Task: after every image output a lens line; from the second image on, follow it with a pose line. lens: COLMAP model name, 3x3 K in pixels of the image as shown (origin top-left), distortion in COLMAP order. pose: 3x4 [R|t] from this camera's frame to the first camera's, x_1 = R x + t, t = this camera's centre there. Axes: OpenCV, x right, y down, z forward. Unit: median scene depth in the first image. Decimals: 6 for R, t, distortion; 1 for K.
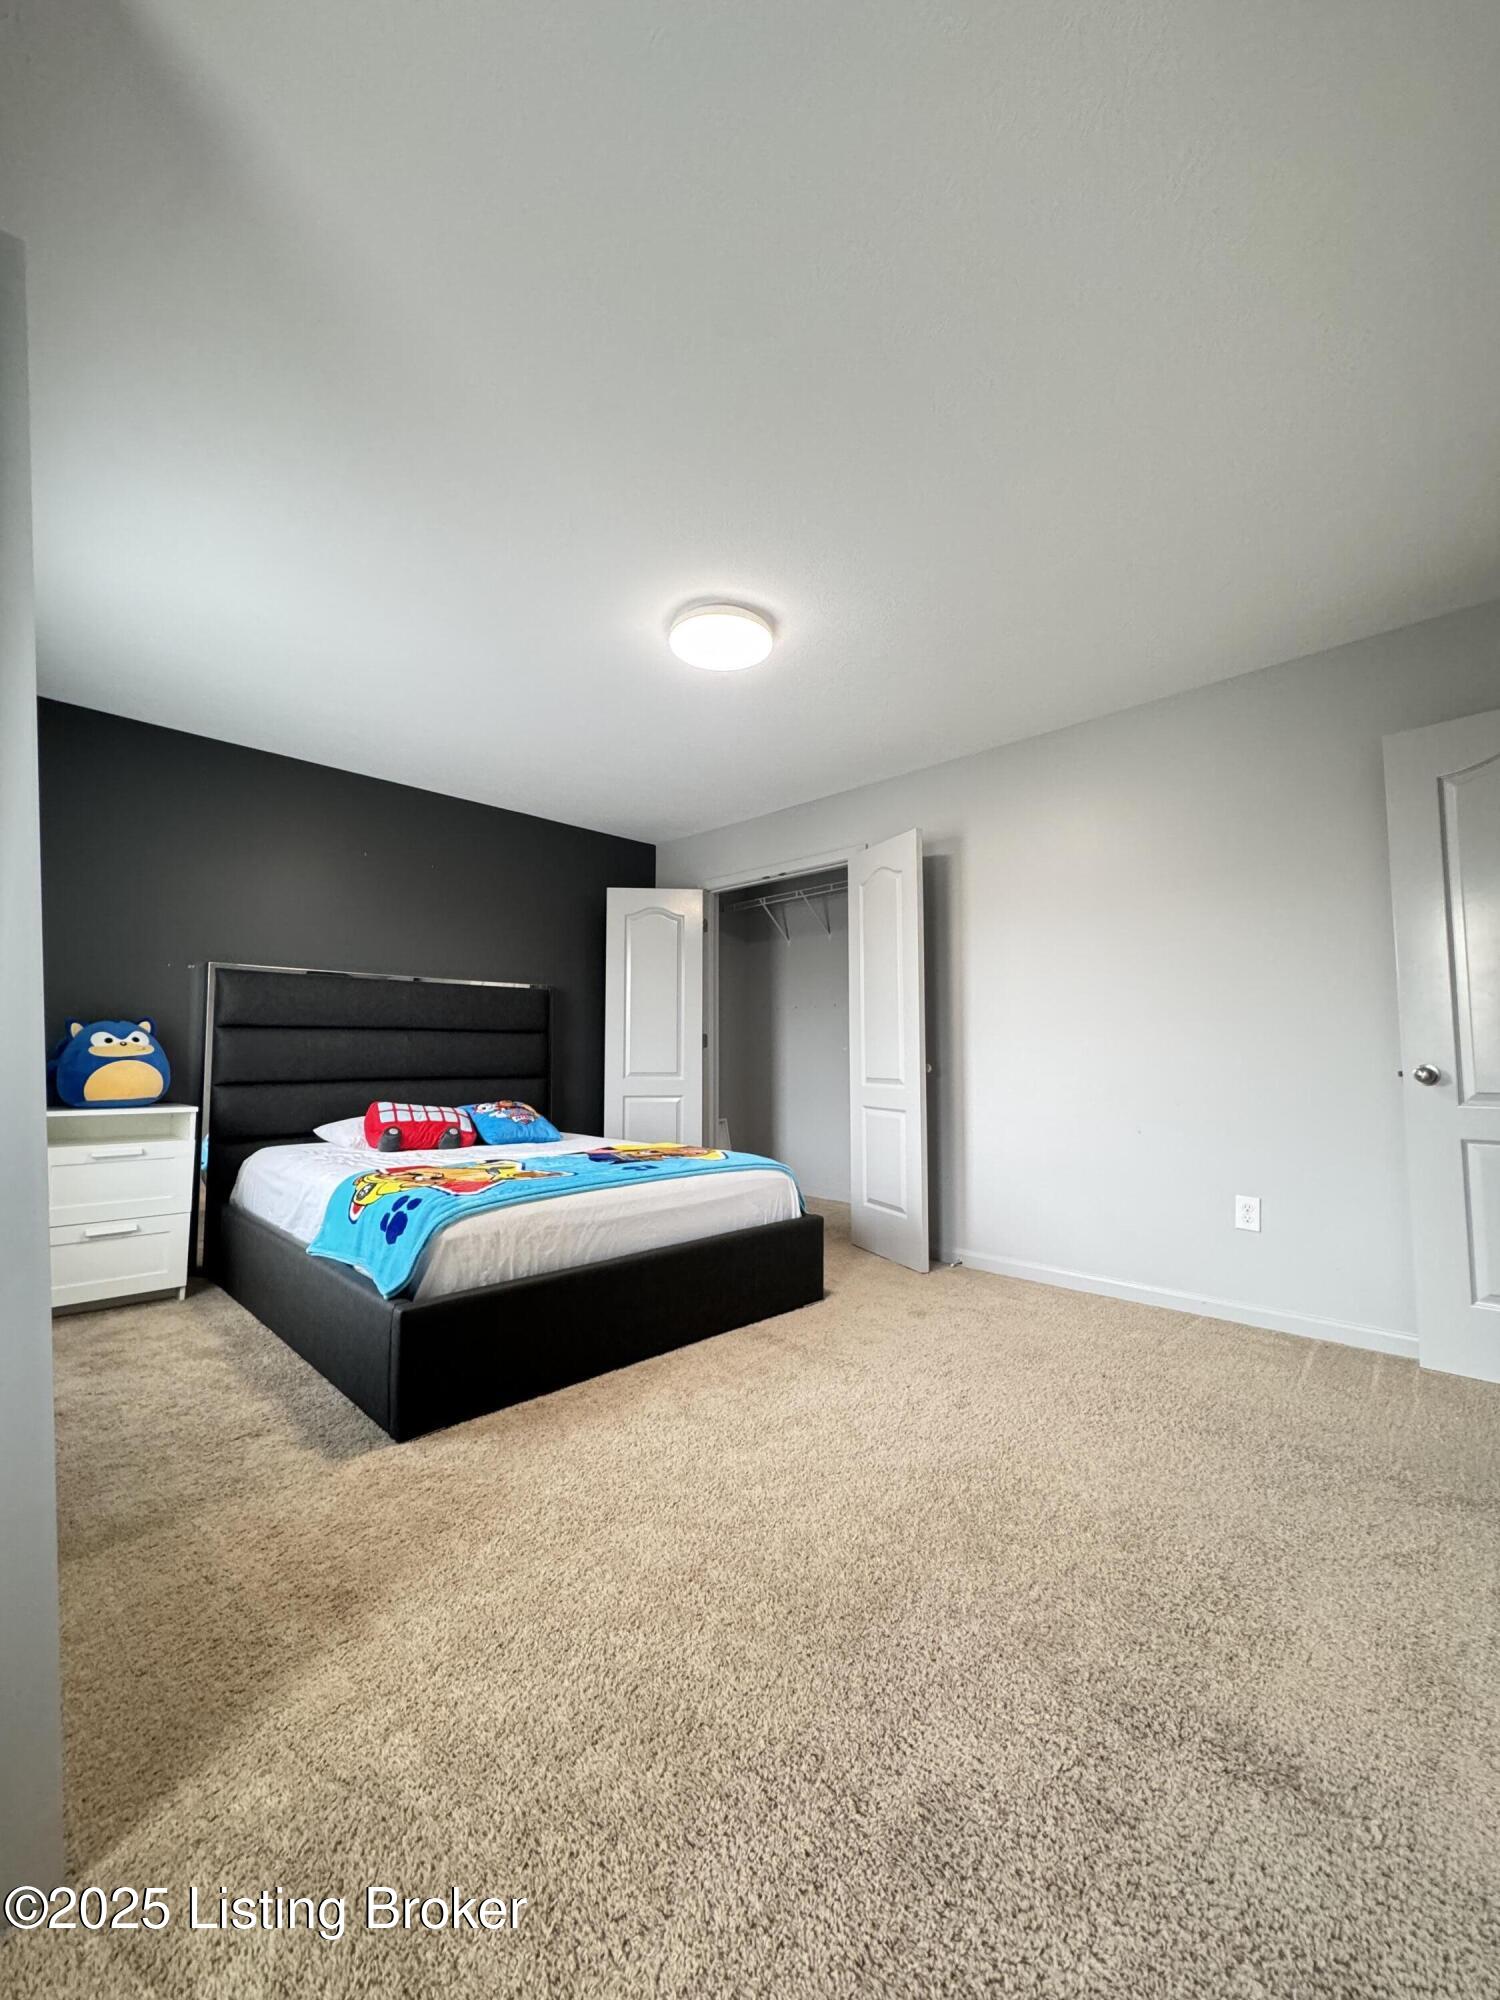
lens RADIAL K [[794.0, 0, 753.1], [0, 794.0, 1000.9], [0, 0, 1]] dist [-0.003052, 0.000792]
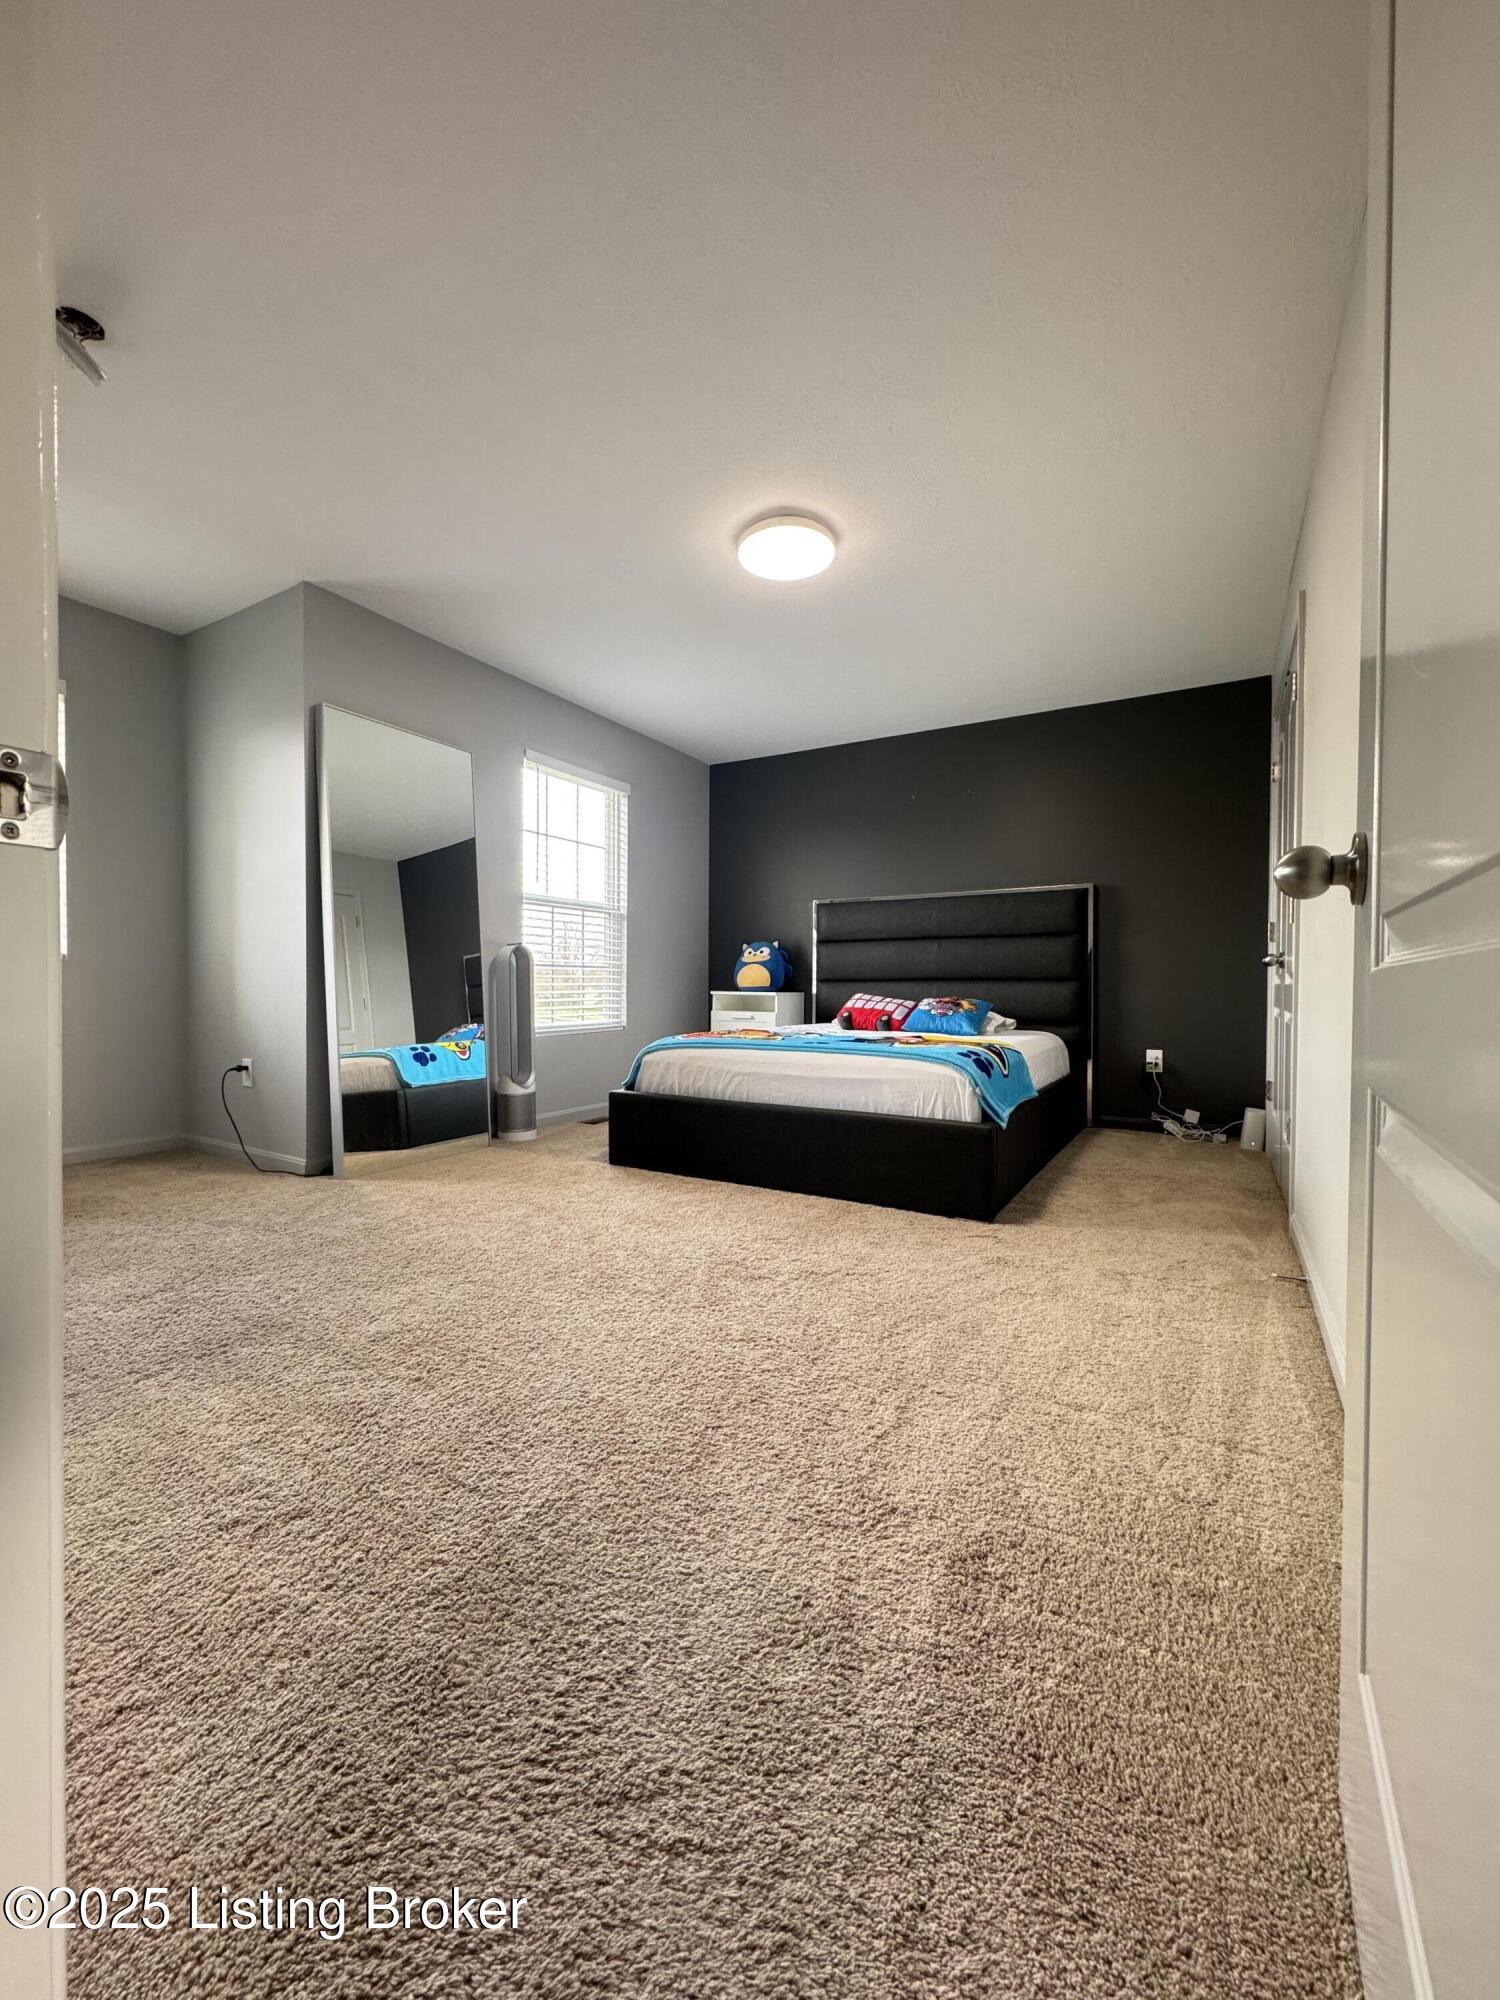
lens RADIAL K [[794.0, 0, 753.7], [0, 794.0, 999.0], [0, 0, 1]] dist [-0.003052, 0.000792]
pose [[0.247534, 0.017971, -0.968712, 0.857347], [0.059819, 0.997637, 0.033793, 0.090931], [0.967031, -0.066313, 0.245874, 0.563596]]
